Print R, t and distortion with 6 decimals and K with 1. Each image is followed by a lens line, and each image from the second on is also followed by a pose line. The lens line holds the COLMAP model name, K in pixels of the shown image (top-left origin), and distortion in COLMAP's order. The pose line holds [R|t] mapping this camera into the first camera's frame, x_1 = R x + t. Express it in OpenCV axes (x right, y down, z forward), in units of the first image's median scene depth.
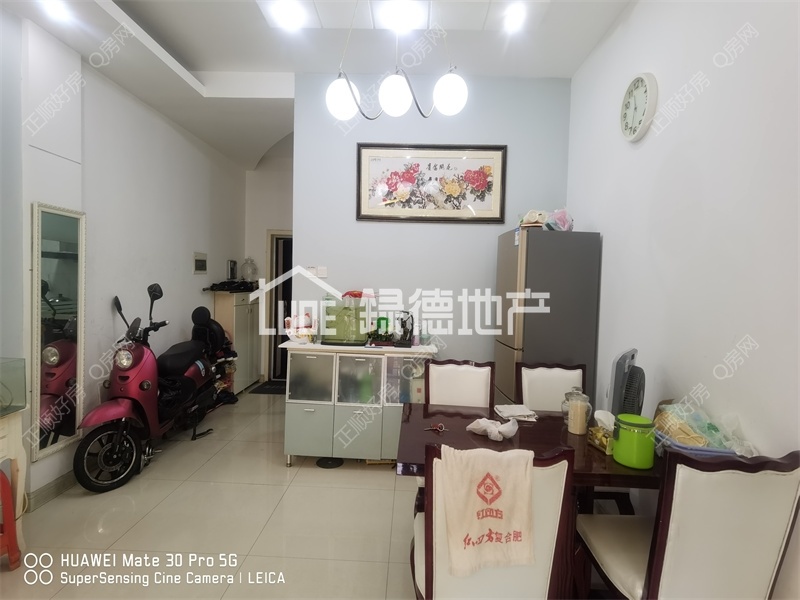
lens RADIAL K [[412.8, 0, 398.2], [0, 412.8, 297.8], [0, 0, 1]] dist [-0.000980, 0.004559]
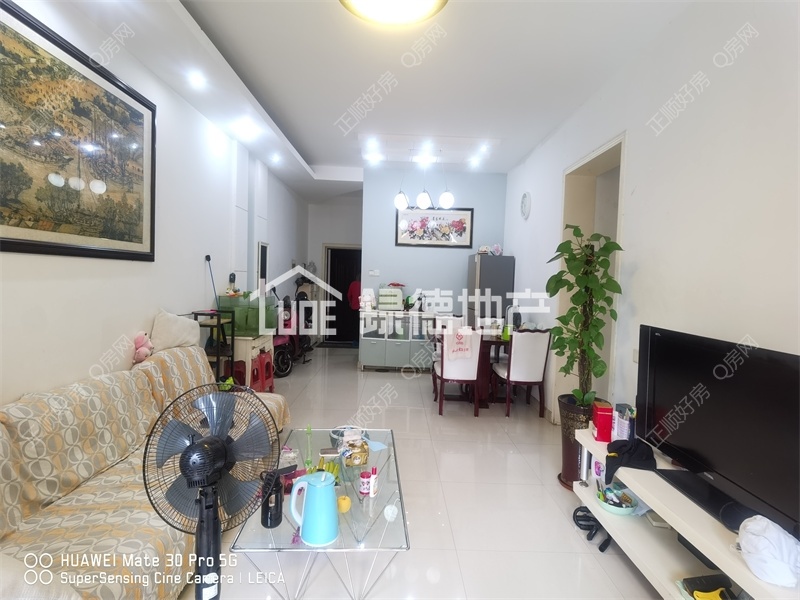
lens RADIAL K [[412.8, 0, 402.3], [0, 412.8, 299.5], [0, 0, 1]] dist [-0.000980, 0.004559]
pose [[0.998598, 0.006592, 0.052531, -0.168470], [-0.007547, 0.999809, 0.018011, 0.026033], [-0.052402, -0.018383, 0.998457, -0.918156]]
